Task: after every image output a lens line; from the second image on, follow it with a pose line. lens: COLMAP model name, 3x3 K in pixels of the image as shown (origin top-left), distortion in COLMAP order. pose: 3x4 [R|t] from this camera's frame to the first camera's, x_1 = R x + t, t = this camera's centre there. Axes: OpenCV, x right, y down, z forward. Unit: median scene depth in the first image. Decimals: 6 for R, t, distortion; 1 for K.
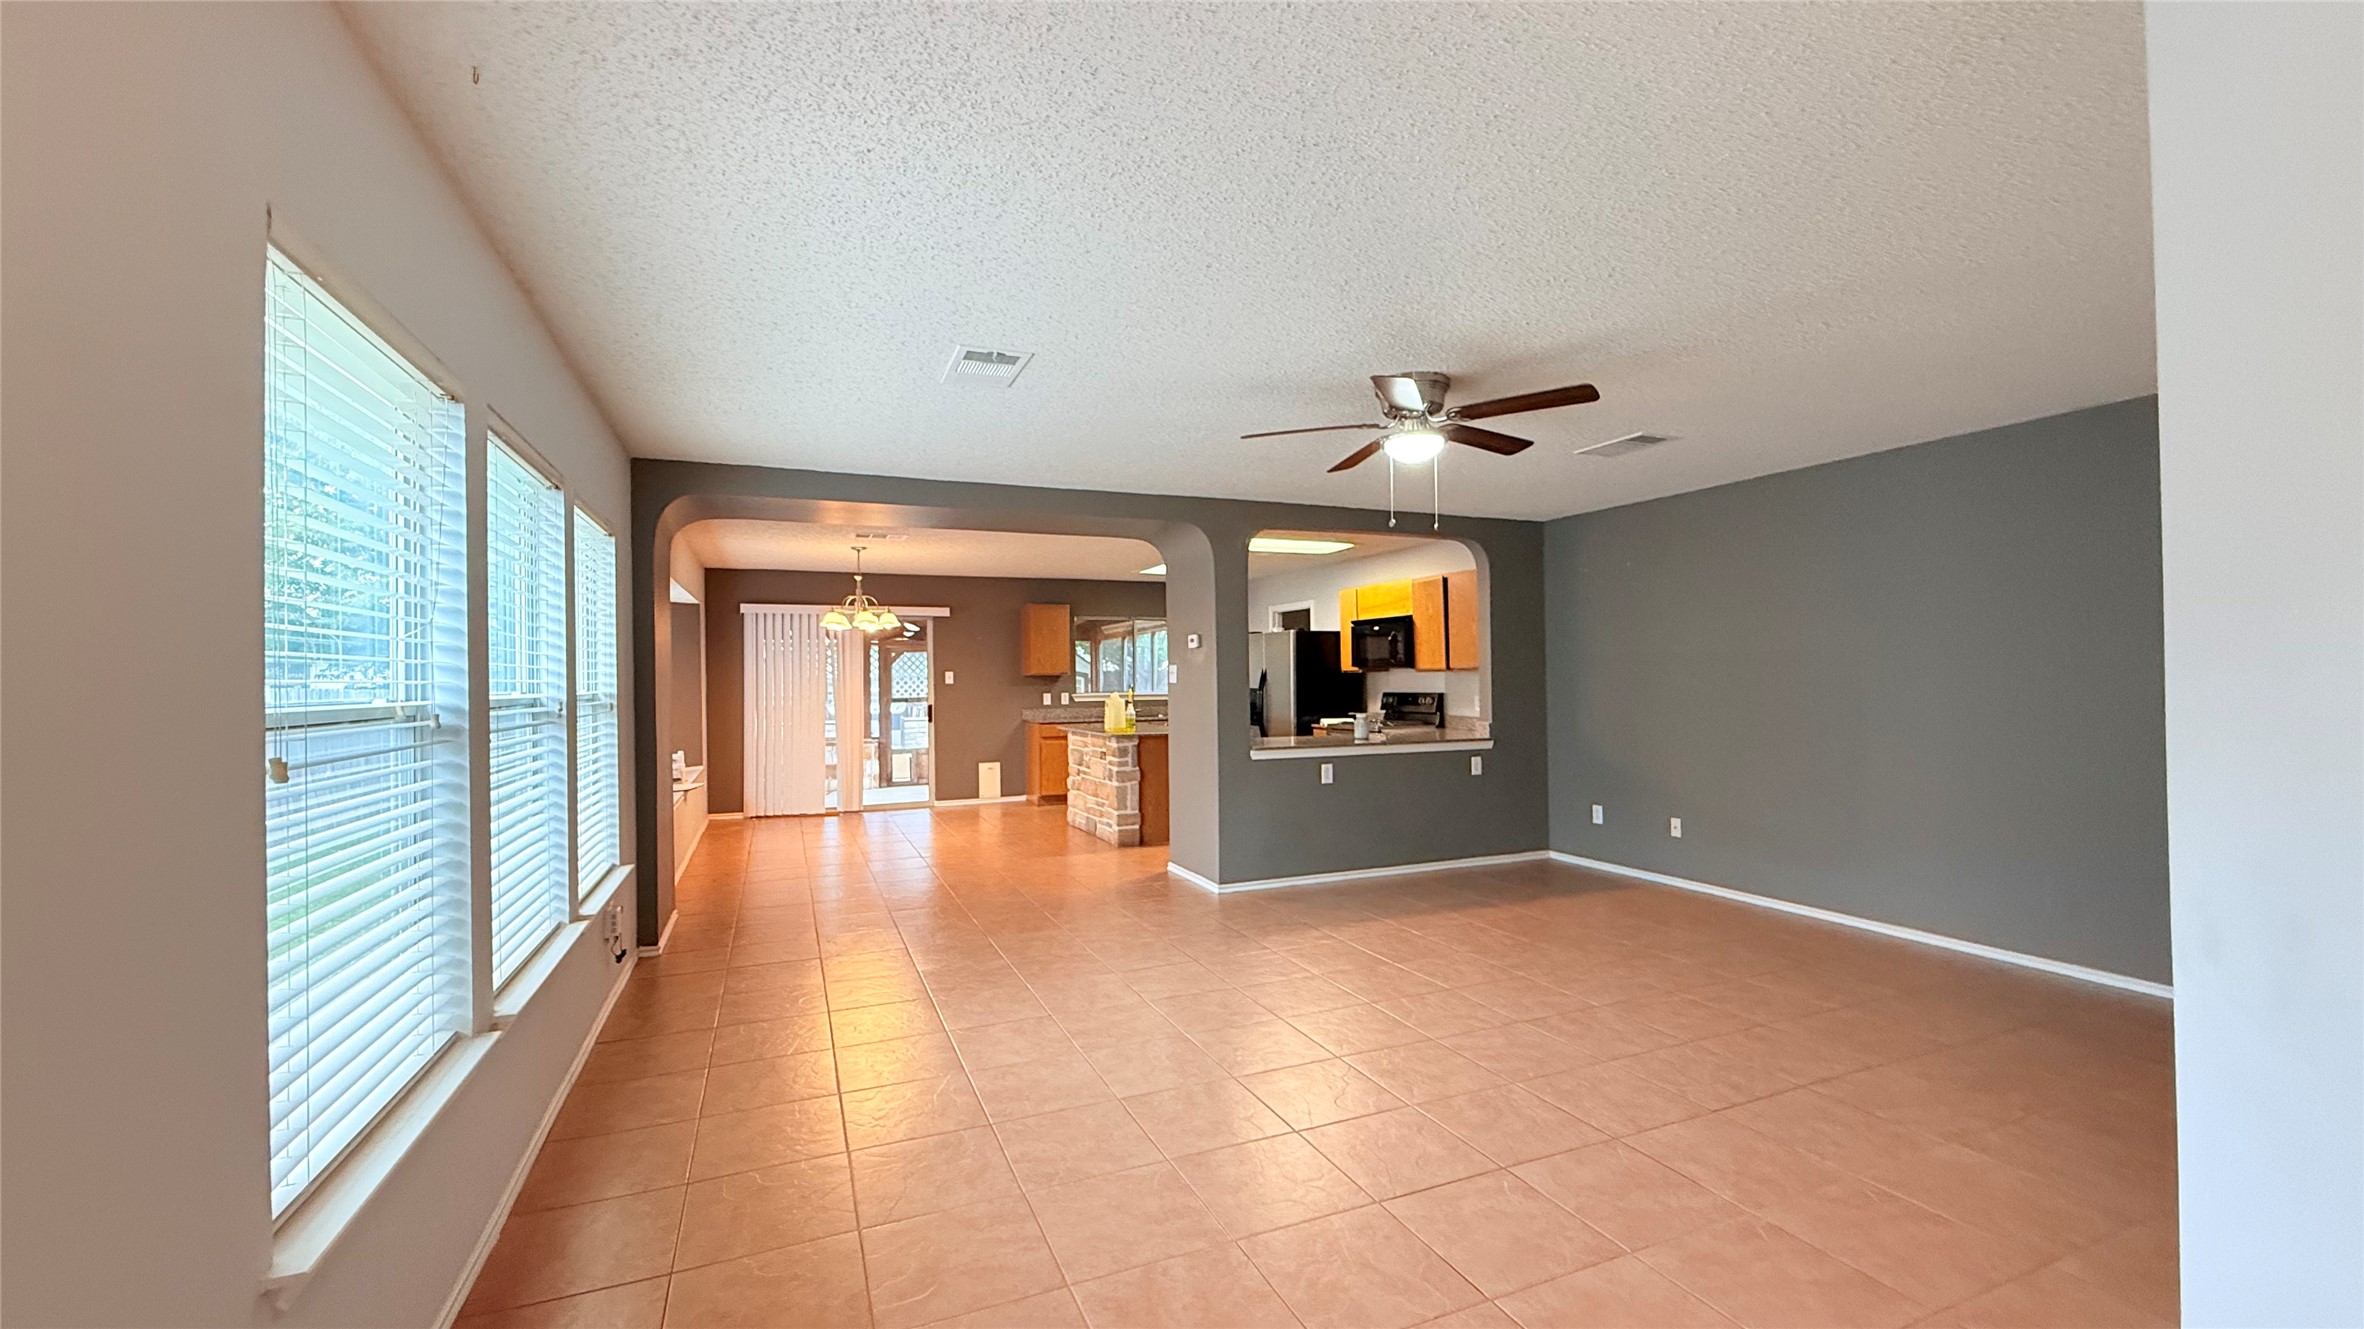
lens RADIAL K [[951.1, 0, 1181.7], [0, 951.1, 669.0], [0, 0, 1]] dist [0.002103, 0.000533]
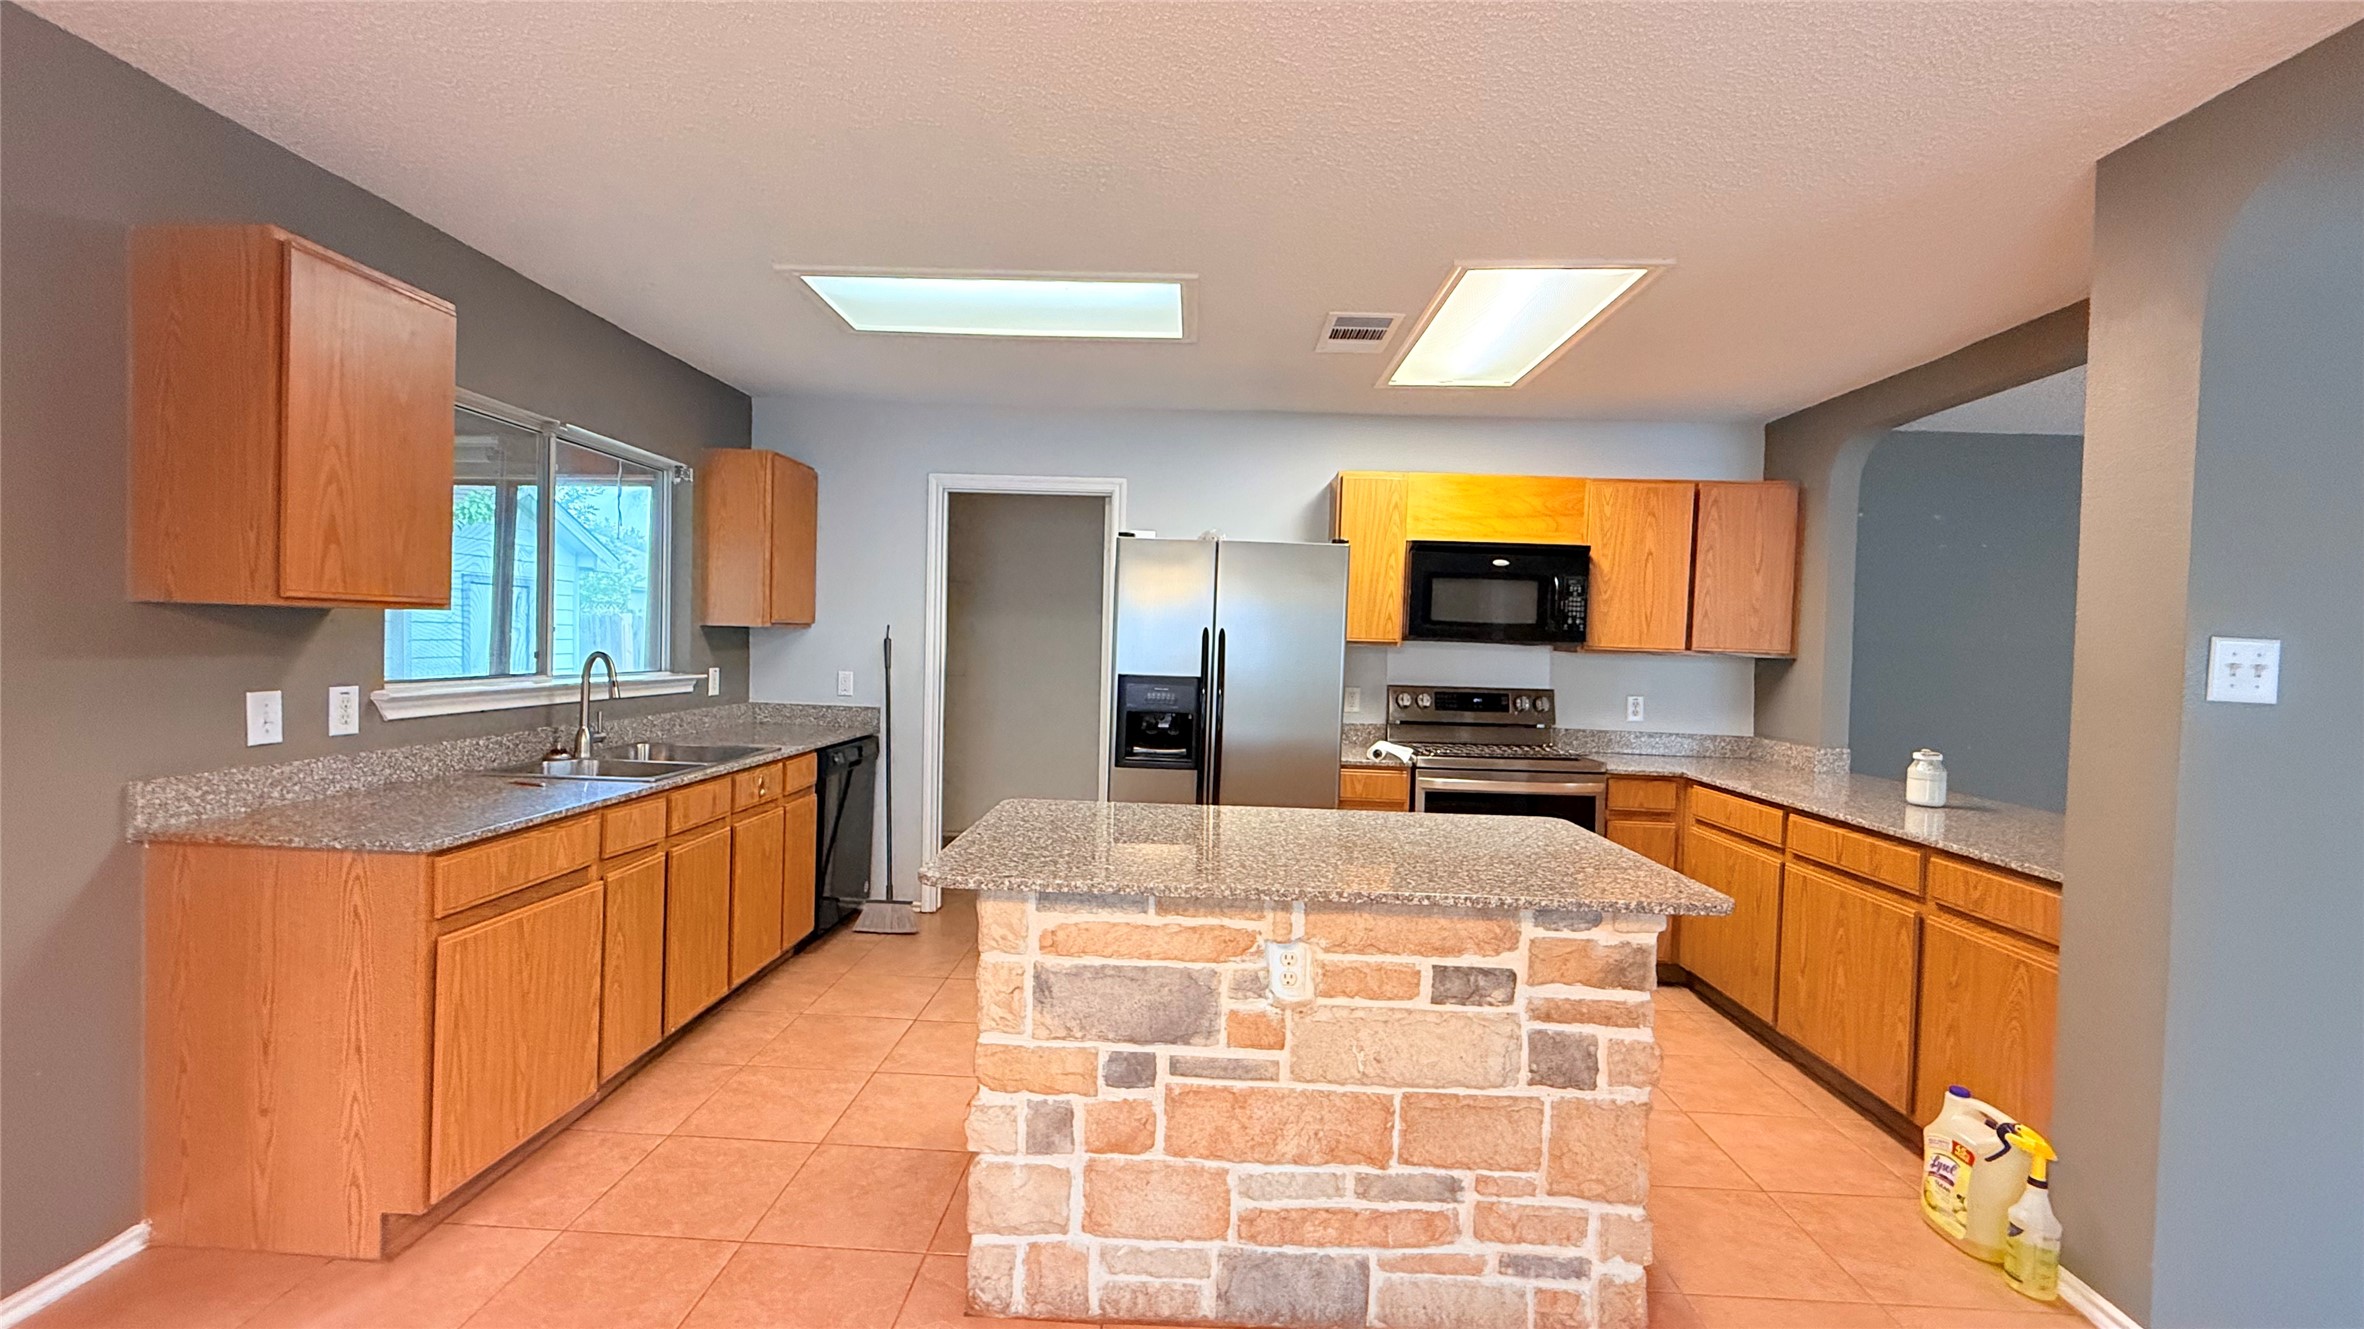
lens RADIAL K [[951.1, 0, 1181.1], [0, 951.1, 661.0], [0, 0, 1]] dist [0.002103, 0.000533]
pose [[0.407769, 0.004416, 0.913074, -0.250654], [-0.045646, 0.998837, 0.015554, 0.007122], [-0.911943, -0.048021, 0.407497, 0.737808]]
